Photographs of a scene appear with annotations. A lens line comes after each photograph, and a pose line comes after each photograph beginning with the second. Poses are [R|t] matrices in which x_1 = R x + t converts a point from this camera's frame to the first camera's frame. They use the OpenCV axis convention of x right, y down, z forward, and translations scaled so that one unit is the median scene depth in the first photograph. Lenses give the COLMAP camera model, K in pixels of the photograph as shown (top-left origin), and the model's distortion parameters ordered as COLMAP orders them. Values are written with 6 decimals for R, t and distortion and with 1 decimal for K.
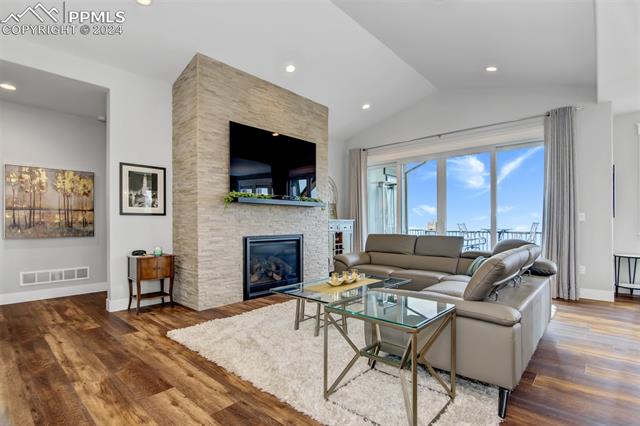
lens RADIAL K [[318.7, 0, 319.2], [0, 318.7, 216.7], [0, 0, 1]] dist [-0.003887, -0.000286]
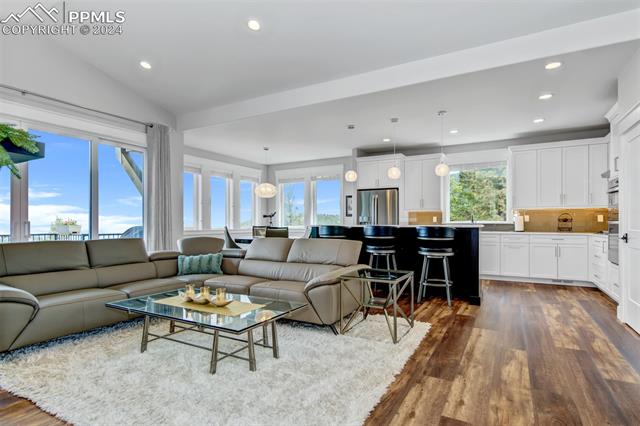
lens RADIAL K [[339.0, 0, 320.2], [0, 339.0, 218.4], [0, 0, 1]] dist [-0.003543, -0.000123]
pose [[-0.223497, 0.006079, 0.974686, -0.499483], [-0.014737, 0.999845, -0.009615, 0.007216], [-0.974593, -0.016513, -0.223373, 0.600227]]
